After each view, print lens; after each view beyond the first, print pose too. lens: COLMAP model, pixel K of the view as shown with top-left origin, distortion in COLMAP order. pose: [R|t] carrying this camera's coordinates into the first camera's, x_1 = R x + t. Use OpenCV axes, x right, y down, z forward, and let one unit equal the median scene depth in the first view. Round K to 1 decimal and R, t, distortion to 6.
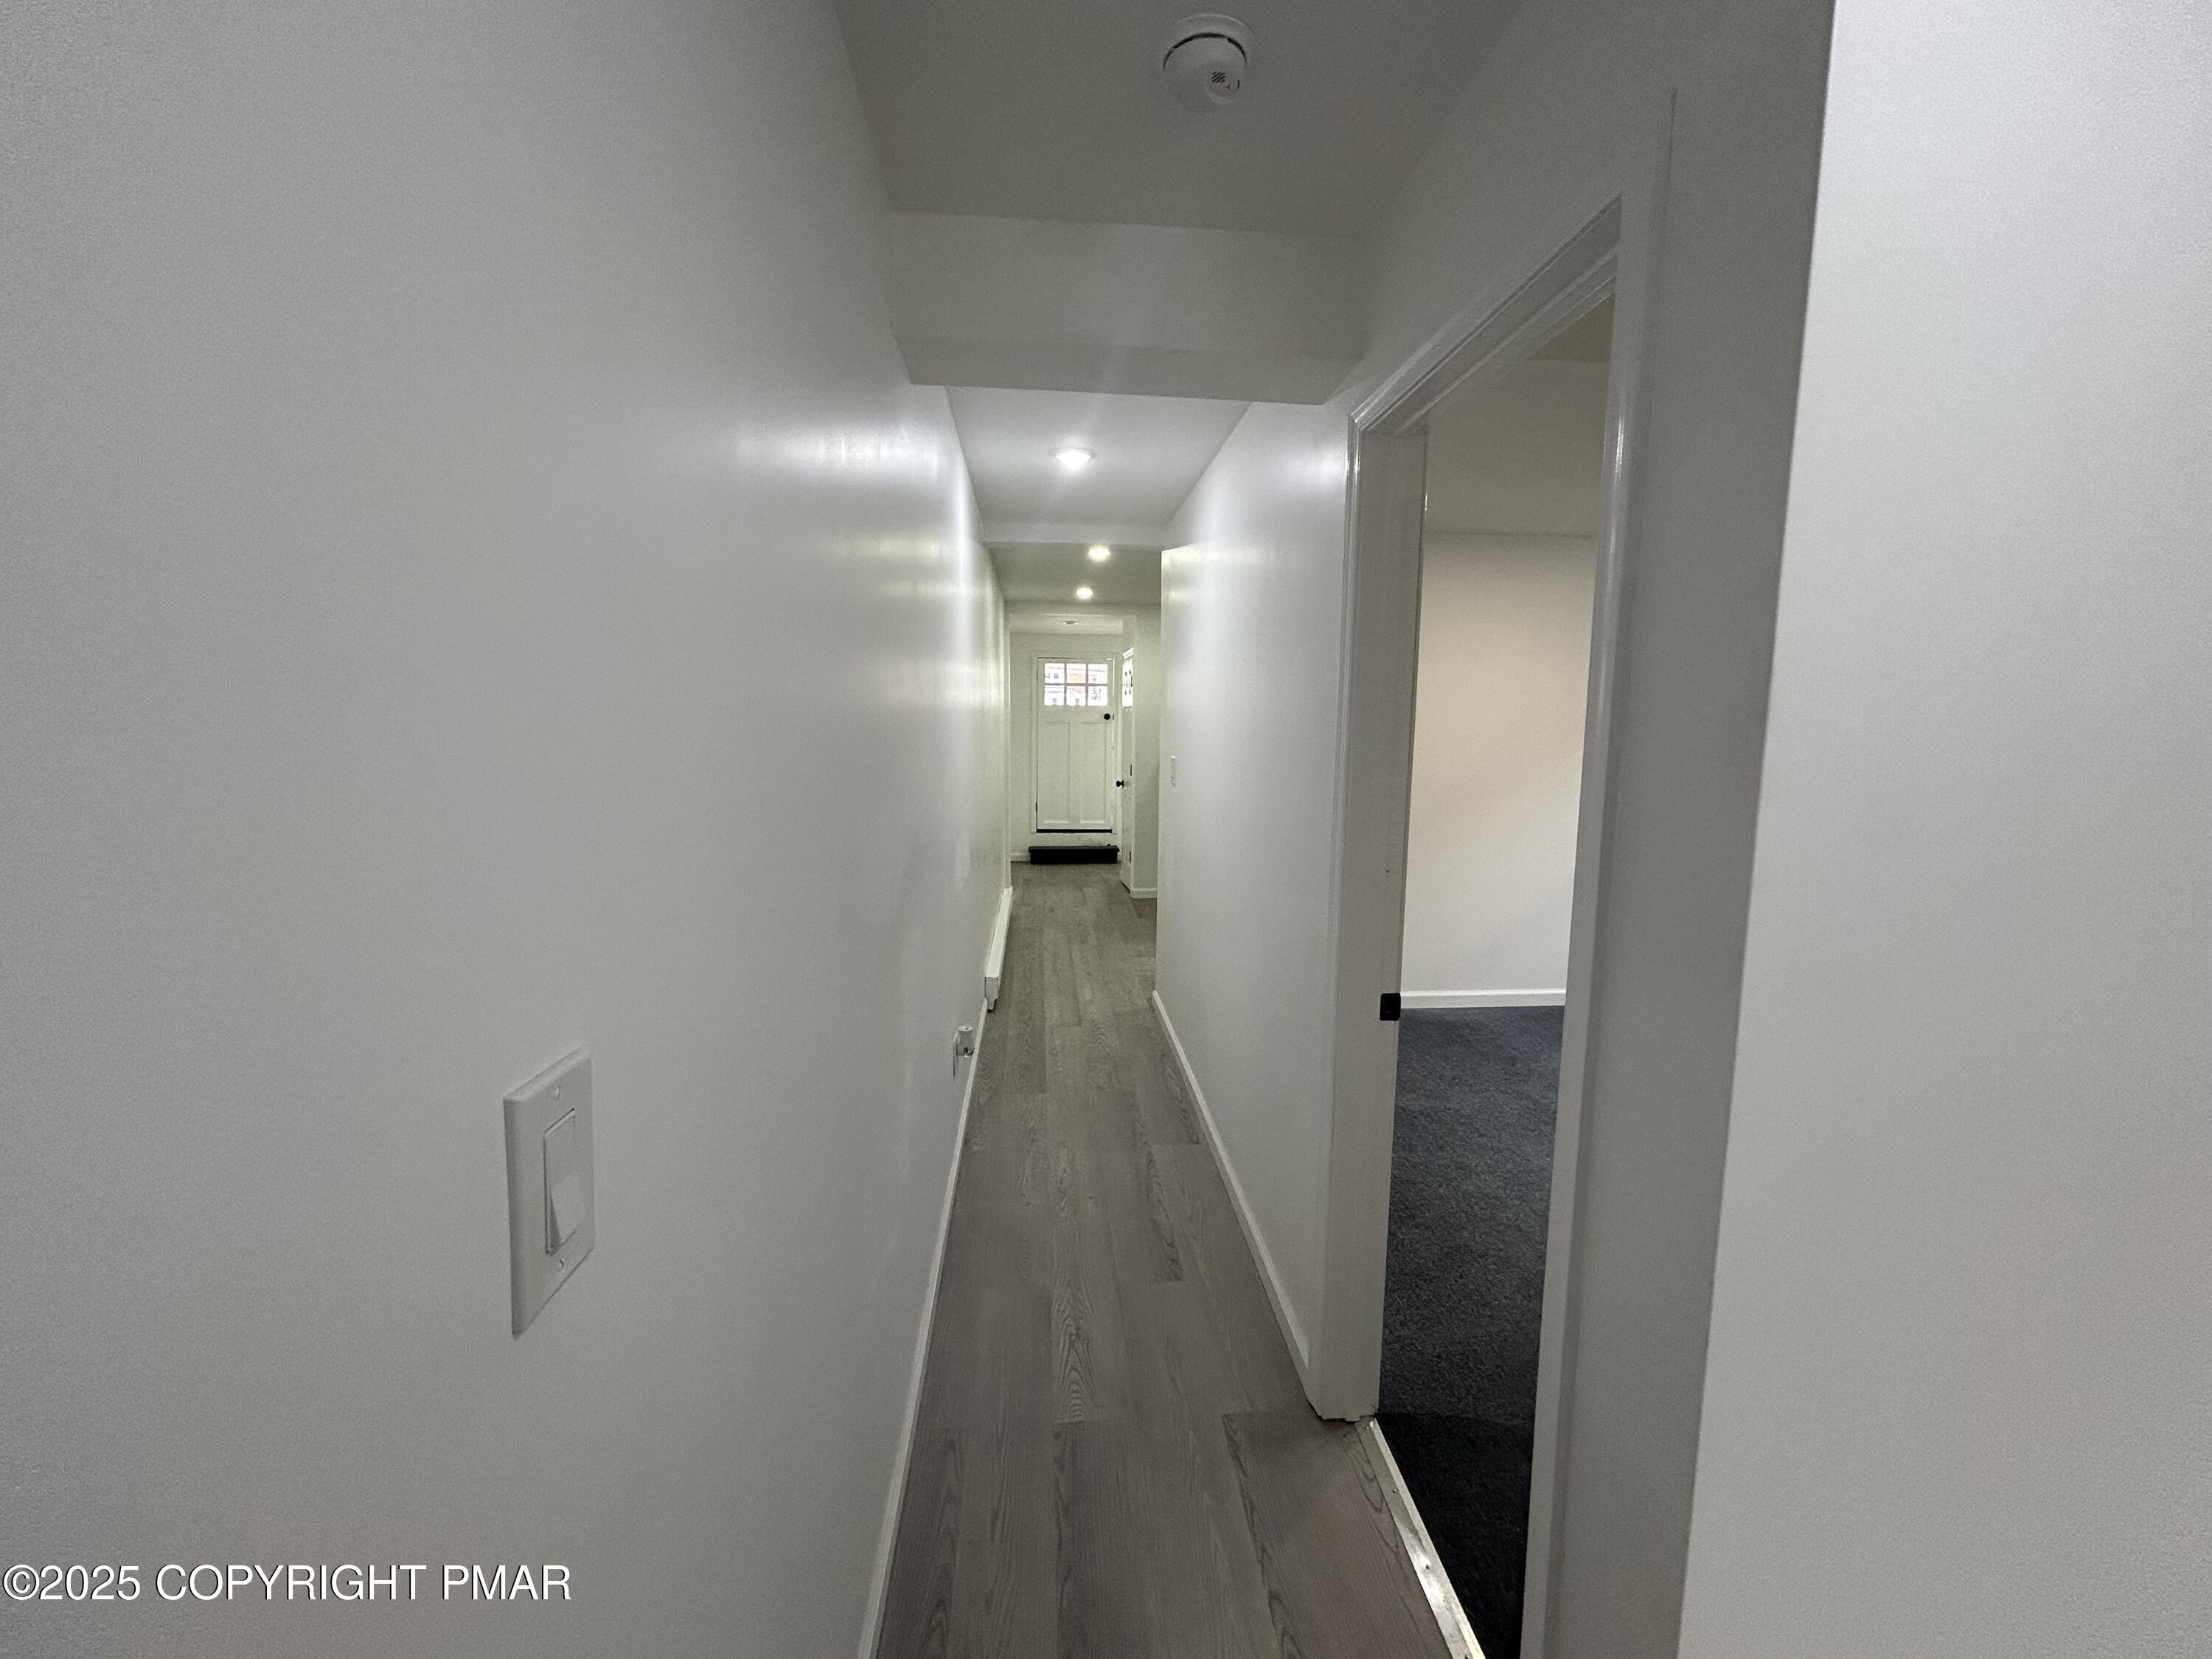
lens RADIAL K [[883.6, 0, 1106.0], [0, 883.6, 829.5], [0, 0, 1]] dist [-0.000038, -0.000006]
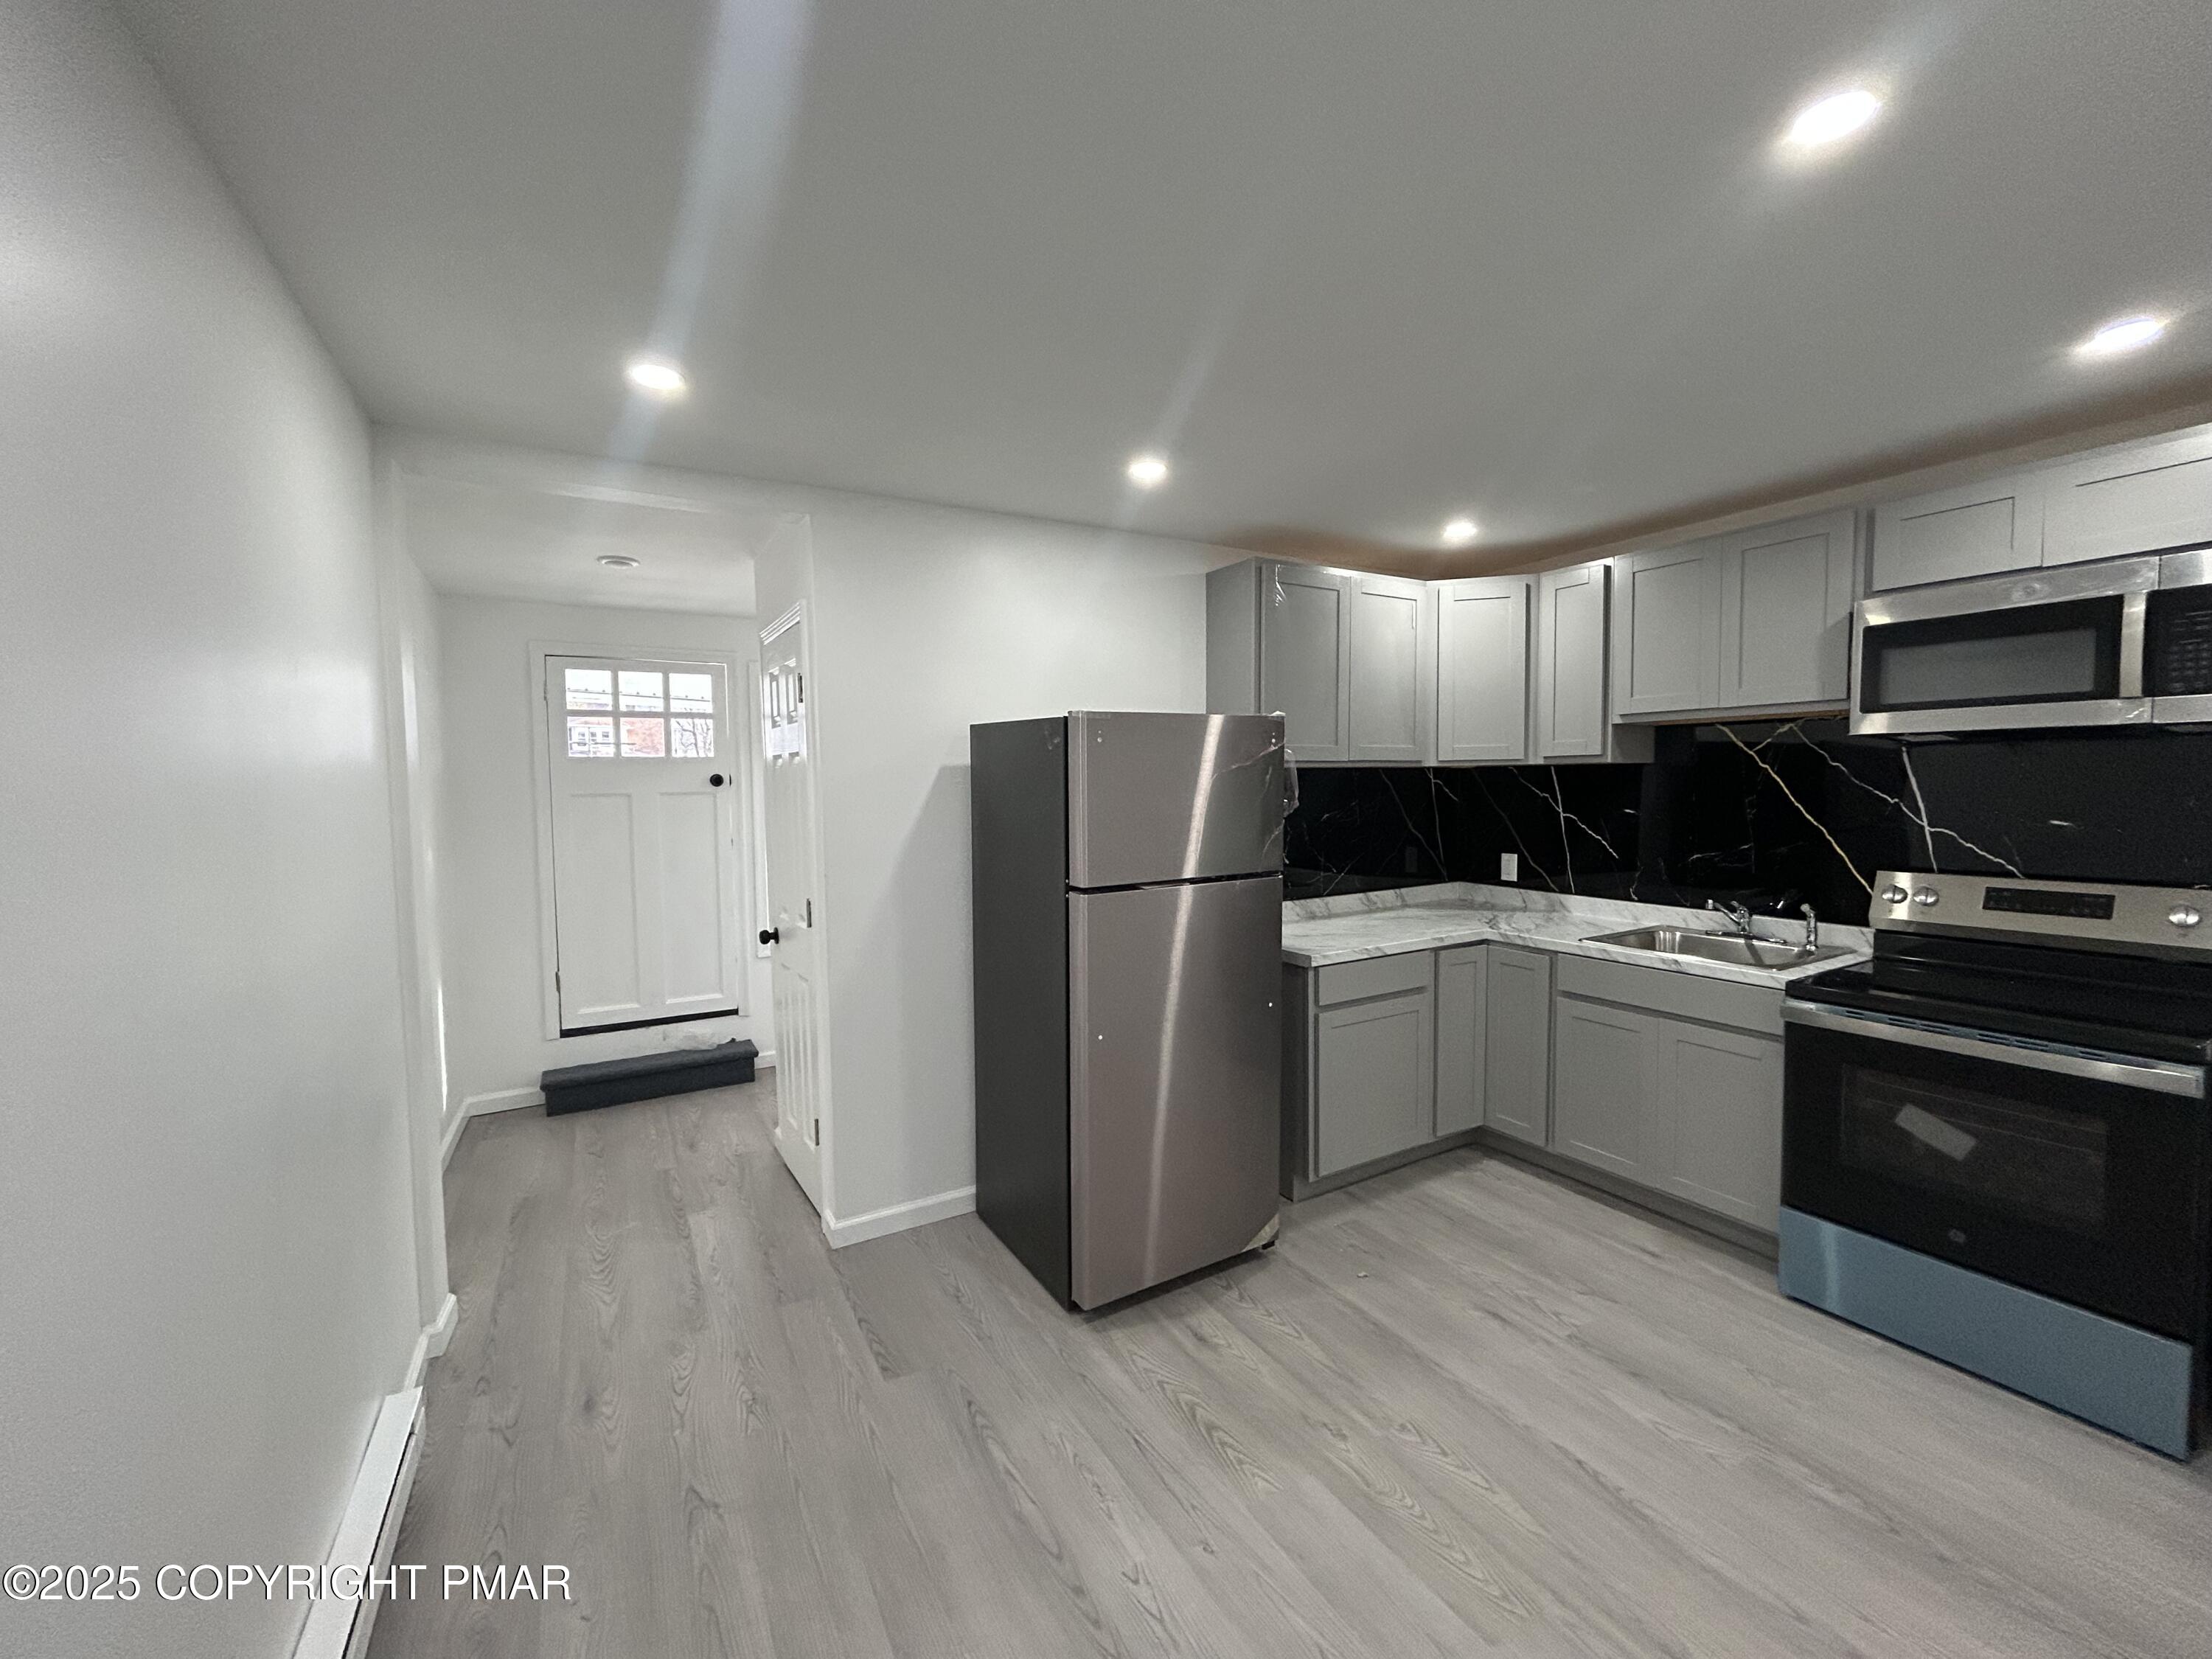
lens RADIAL K [[885.0, 0, 1107.5], [0, 885.0, 853.9], [0, 0, 1]] dist [-0.000504, -0.000020]
pose [[0.901737, -0.045068, 0.429930, -0.016201], [0.061665, 0.997790, -0.024741, -0.062020], [-0.427865, 0.048822, 0.902523, 0.471865]]
